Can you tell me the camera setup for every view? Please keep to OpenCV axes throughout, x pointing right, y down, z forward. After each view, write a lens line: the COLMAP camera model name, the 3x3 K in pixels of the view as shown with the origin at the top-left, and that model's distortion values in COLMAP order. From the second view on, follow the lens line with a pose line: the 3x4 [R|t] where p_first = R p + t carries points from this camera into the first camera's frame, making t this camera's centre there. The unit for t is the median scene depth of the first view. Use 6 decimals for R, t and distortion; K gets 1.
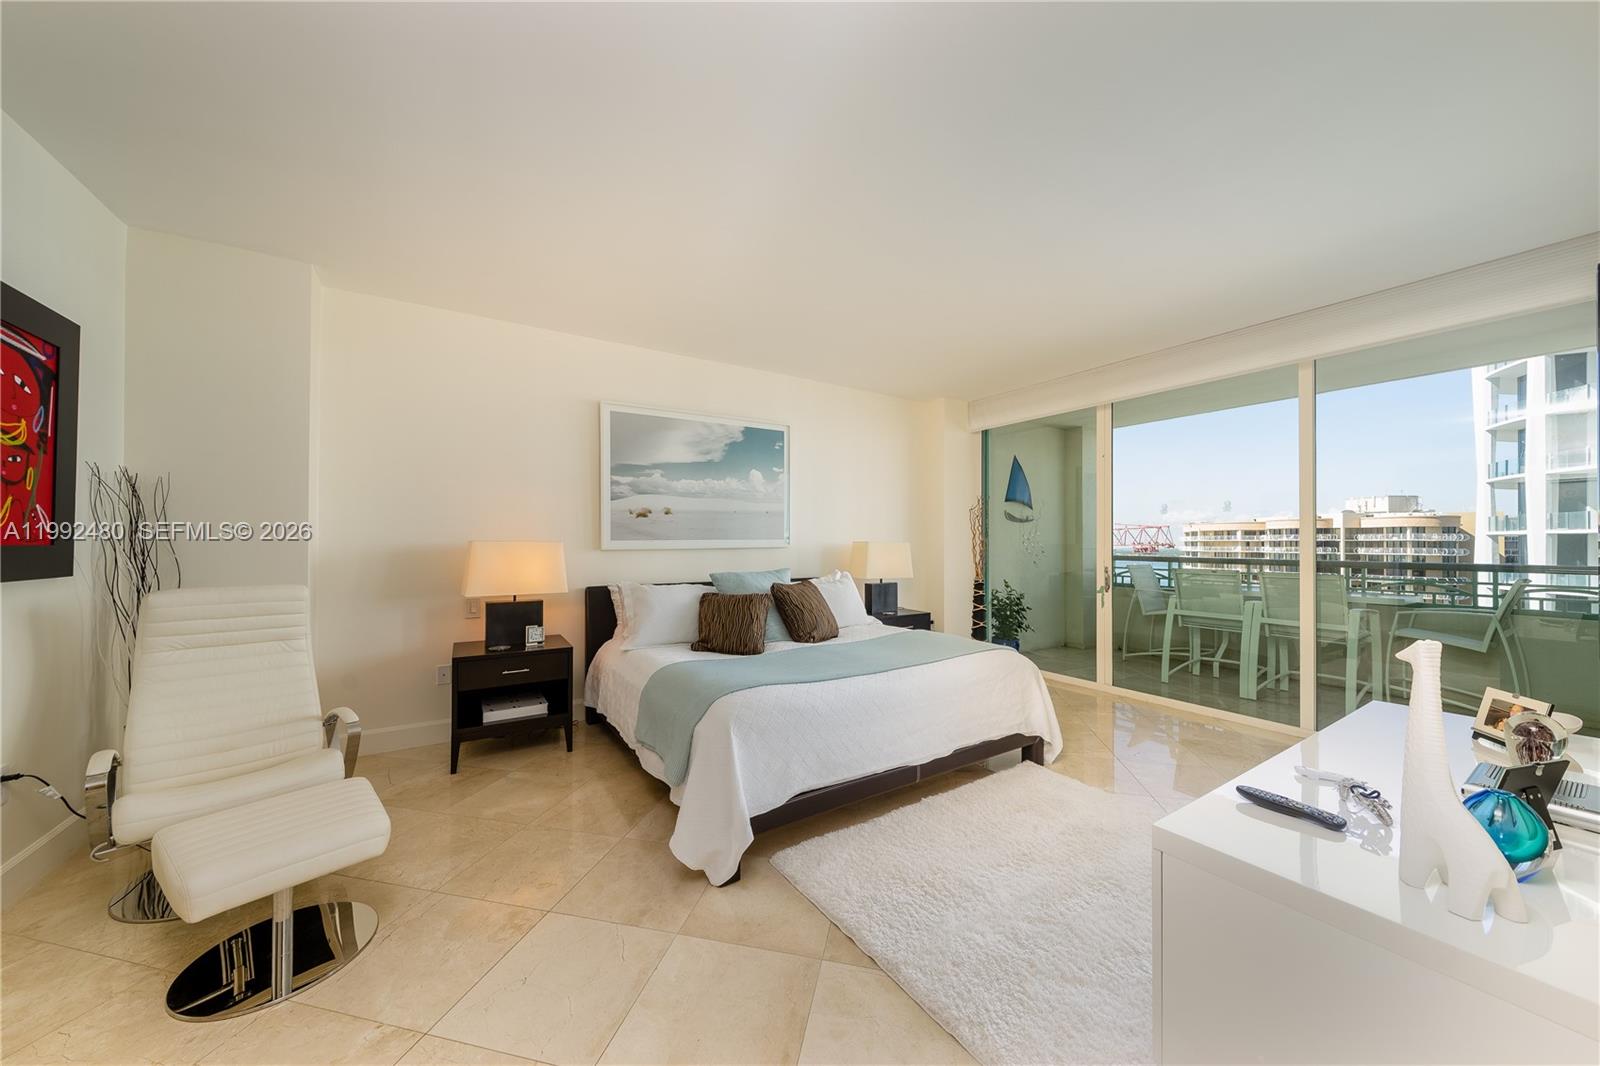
lens RADIAL K [[544.5, 0, 796.7], [0, 544.5, 536.5], [0, 0, 1]] dist [-0.001616, -0.000516]
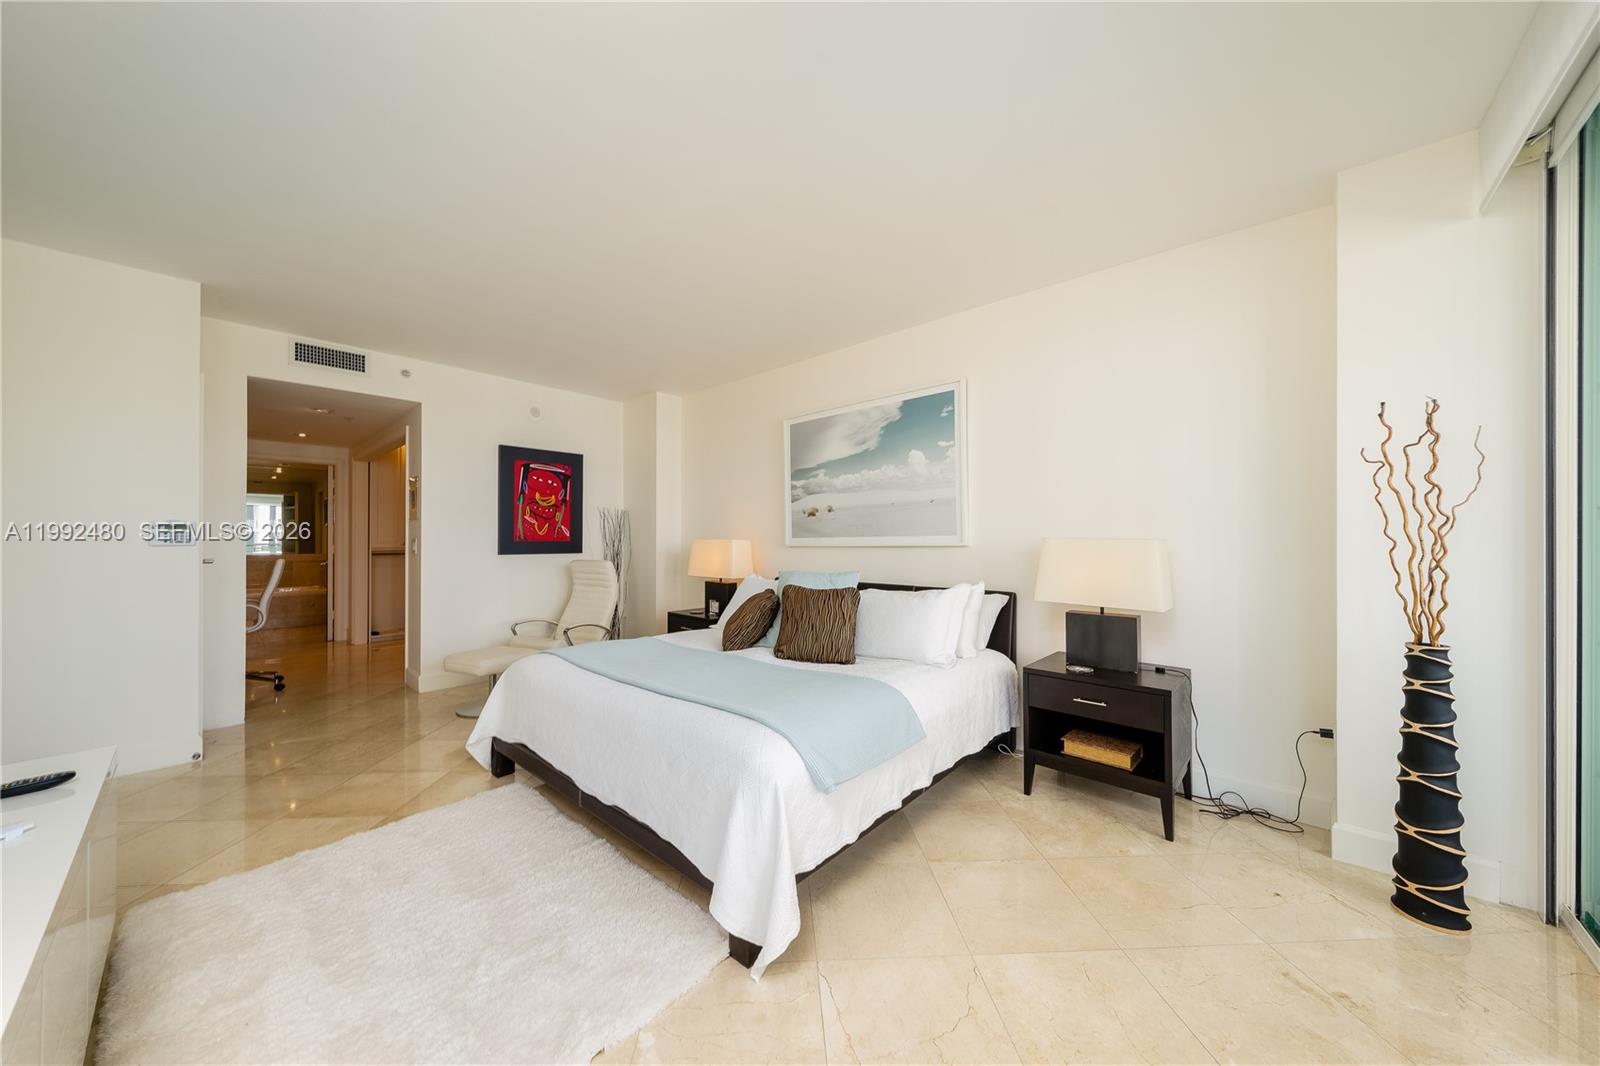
lens RADIAL K [[544.5, 0, 804.0], [0, 544.5, 531.0], [0, 0, 1]] dist [-0.001616, -0.000516]
pose [[0.258358, -0.016327, -0.965911, 0.716835], [0.010419, 0.999846, -0.014114, 0.008502], [0.965993, -0.006417, 0.258489, 0.684315]]
